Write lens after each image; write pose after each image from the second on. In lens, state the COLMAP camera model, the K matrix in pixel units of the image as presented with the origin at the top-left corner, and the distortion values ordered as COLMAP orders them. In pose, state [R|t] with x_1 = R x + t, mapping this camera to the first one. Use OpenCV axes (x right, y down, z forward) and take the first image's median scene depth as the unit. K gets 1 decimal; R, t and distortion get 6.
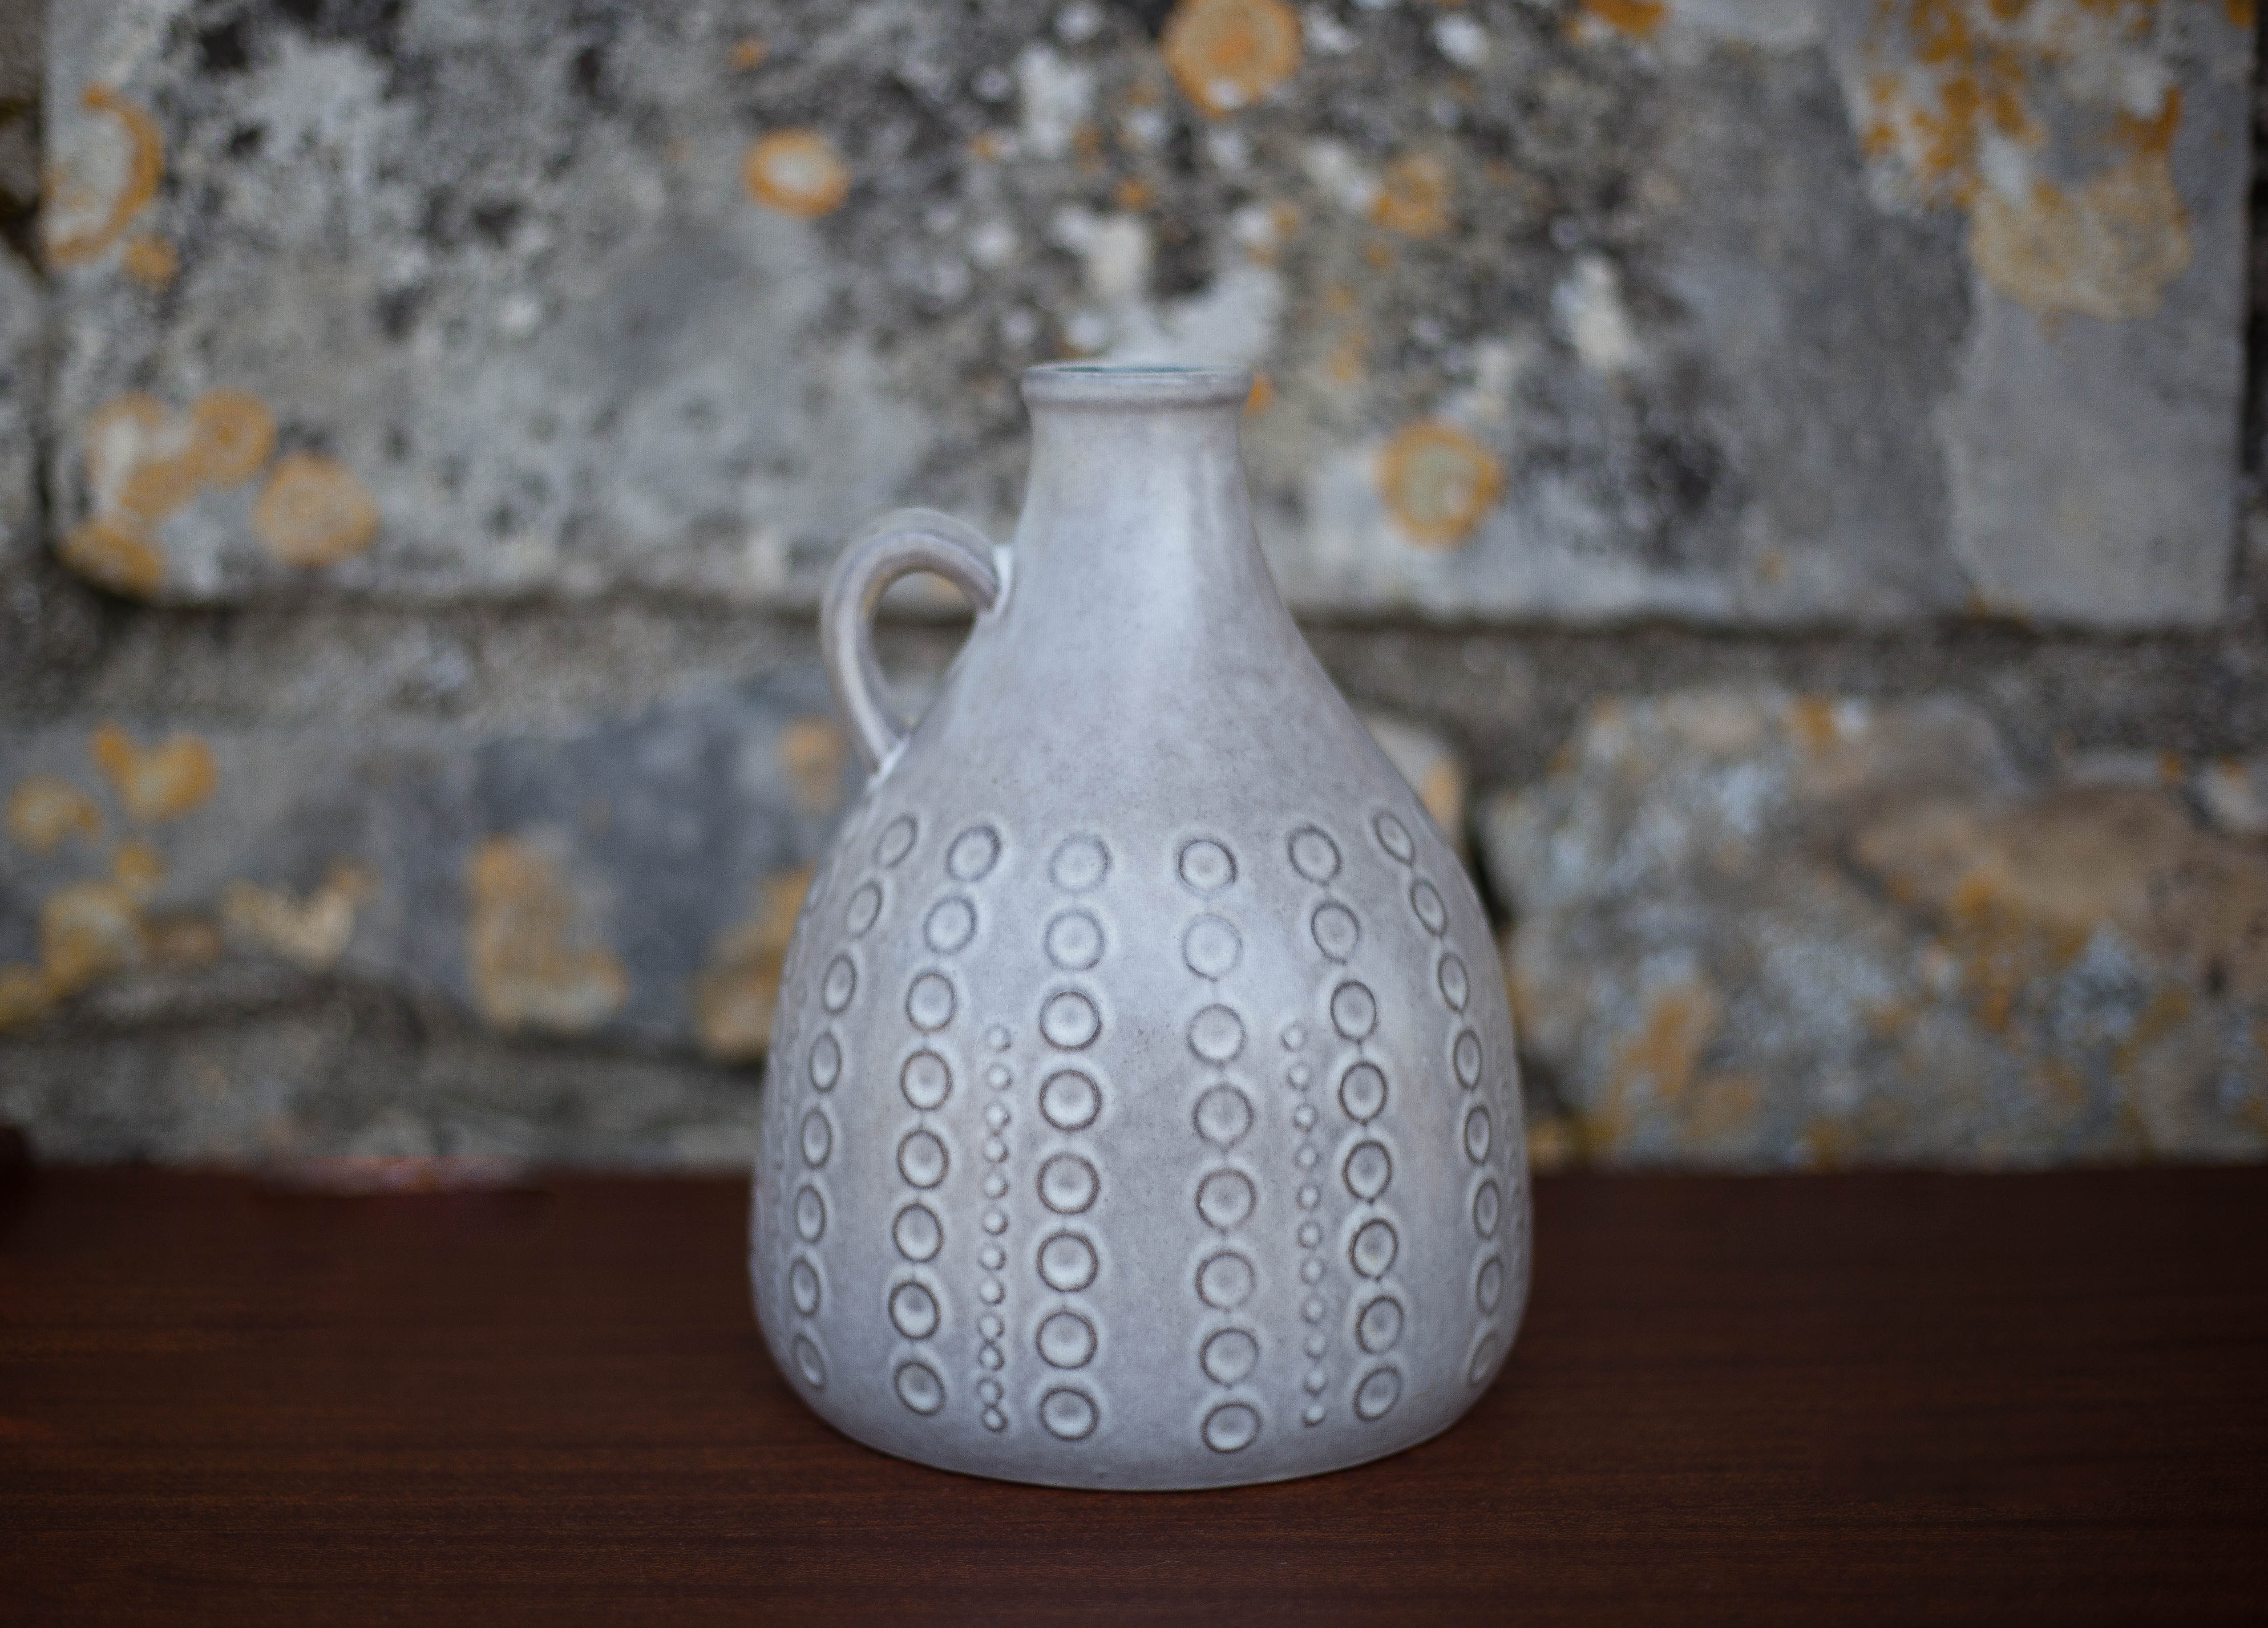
lens RADIAL K [[3871.8, 0, 1073.4], [0, 3871.8, 800.7], [0, 0, 1]] dist [-0.147879, 0.036925]
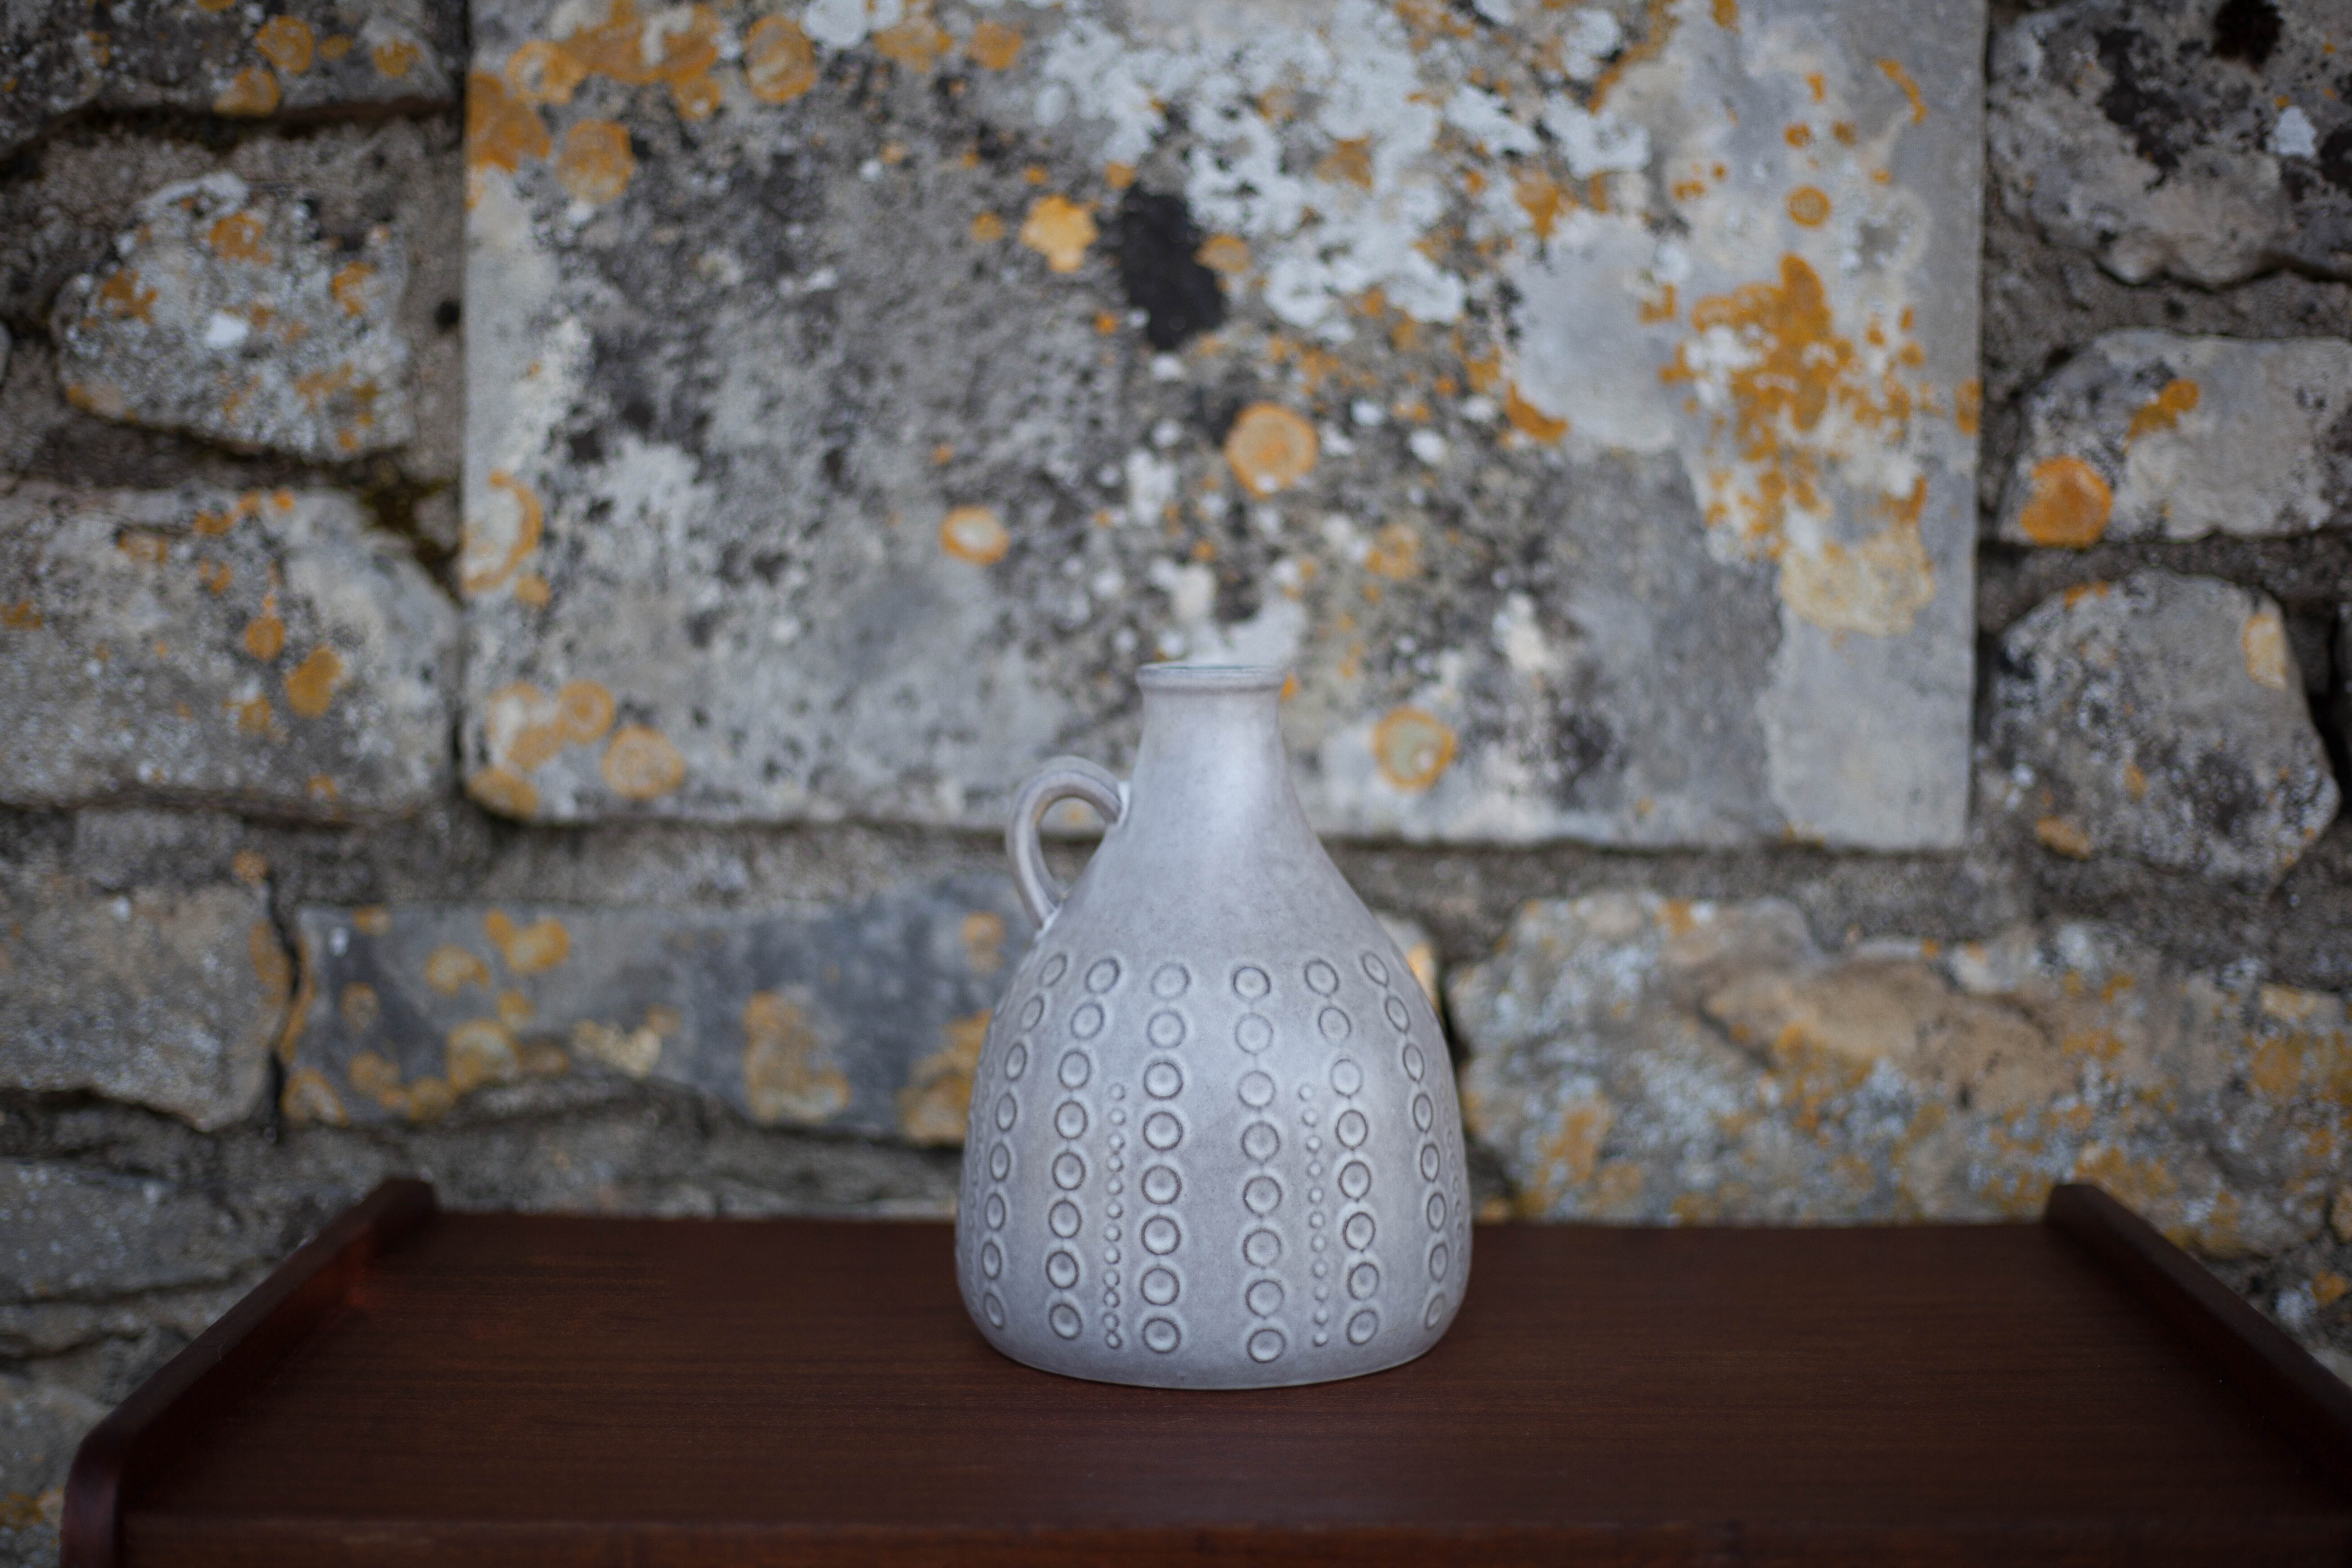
lens RADIAL K [[3466.9, 0, 1176.0], [0, 3466.9, 784.0], [0, 0, 1]] dist [-0.123808, -0.022449]
pose [[0.999954, 0.003974, 0.008729, -0.006331], [-0.003244, 0.996627, -0.082005, 0.038933], [-0.009026, 0.081972, 0.996594, -0.303203]]
